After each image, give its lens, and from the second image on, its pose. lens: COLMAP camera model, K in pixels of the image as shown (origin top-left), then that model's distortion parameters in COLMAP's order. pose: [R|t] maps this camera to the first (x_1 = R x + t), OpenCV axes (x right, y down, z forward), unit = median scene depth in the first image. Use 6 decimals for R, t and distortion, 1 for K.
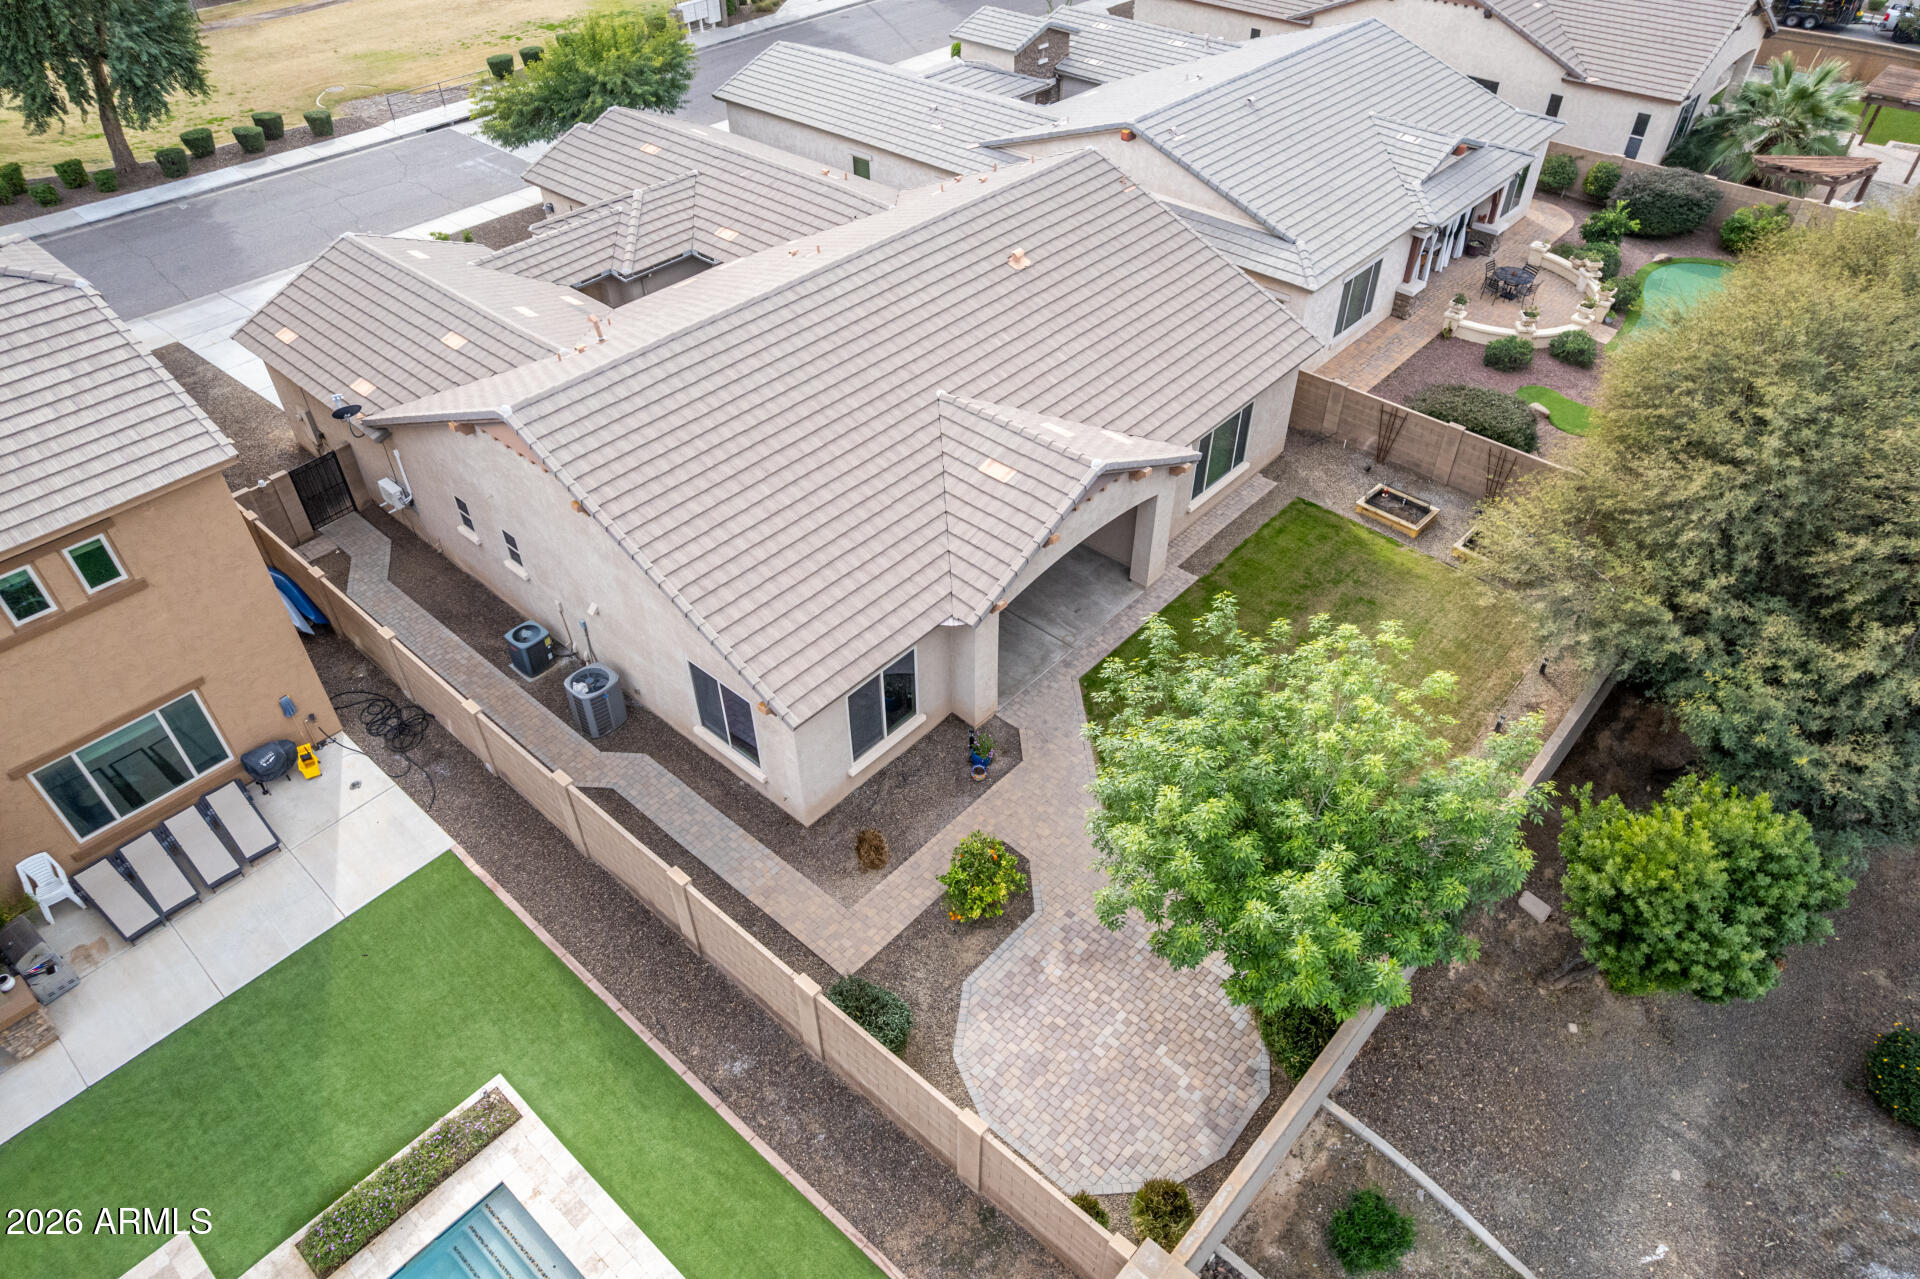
lens RADIAL K [[1226.9, 0, 960.0], [0, 1226.9, 639.5], [0, 0, 1]] dist [-0.076230, 0.064776]
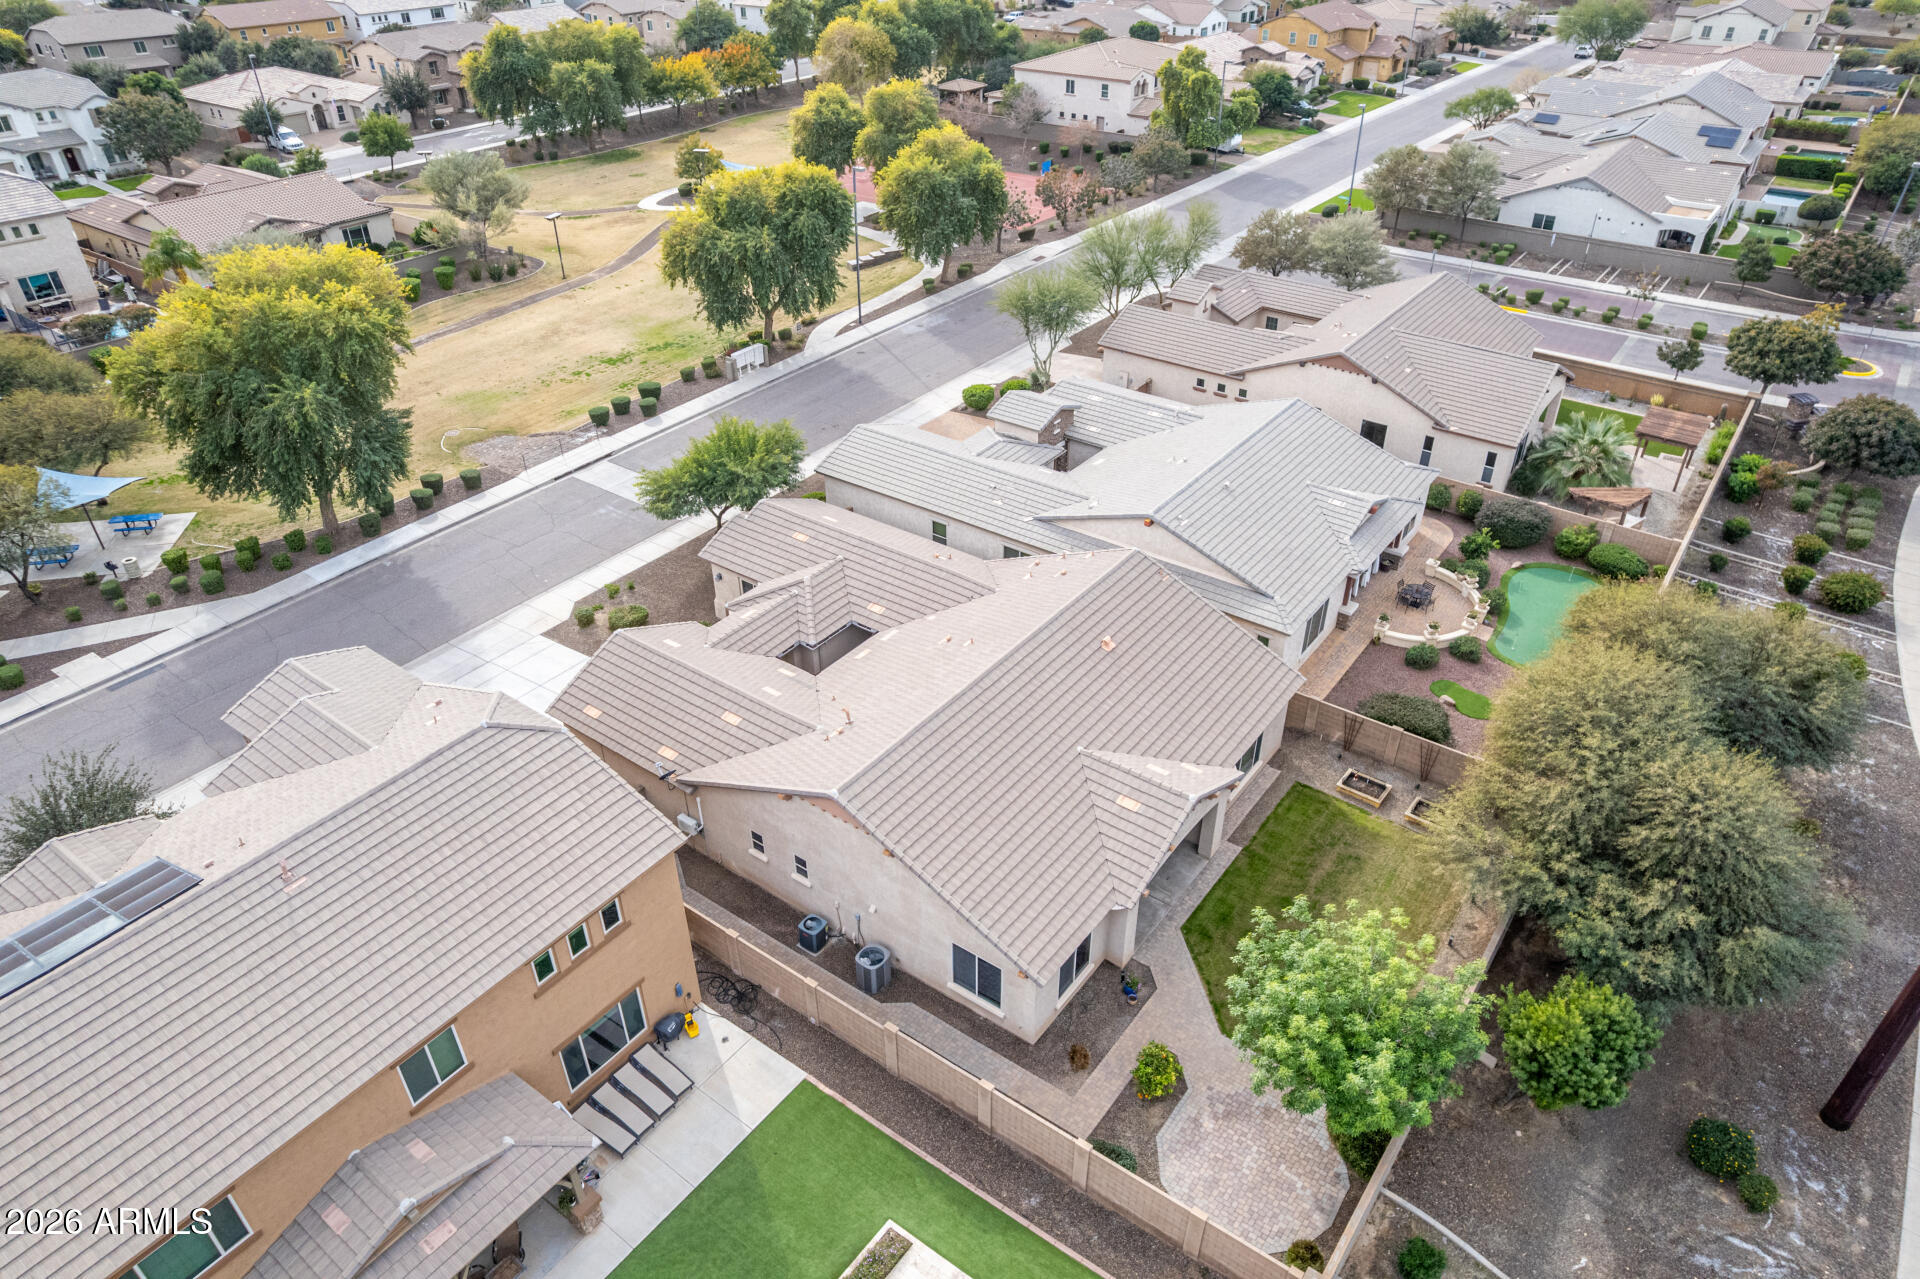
lens RADIAL K [[1226.9, 0, 960.0], [0, 1226.9, 639.5], [0, 0, 1]] dist [-0.076230, 0.064776]
pose [[0.995732, -0.052199, 0.076107, -0.328165], [0.061892, 0.989430, -0.131140, -0.170819], [-0.068457, 0.135291, 0.988438, -0.639154]]
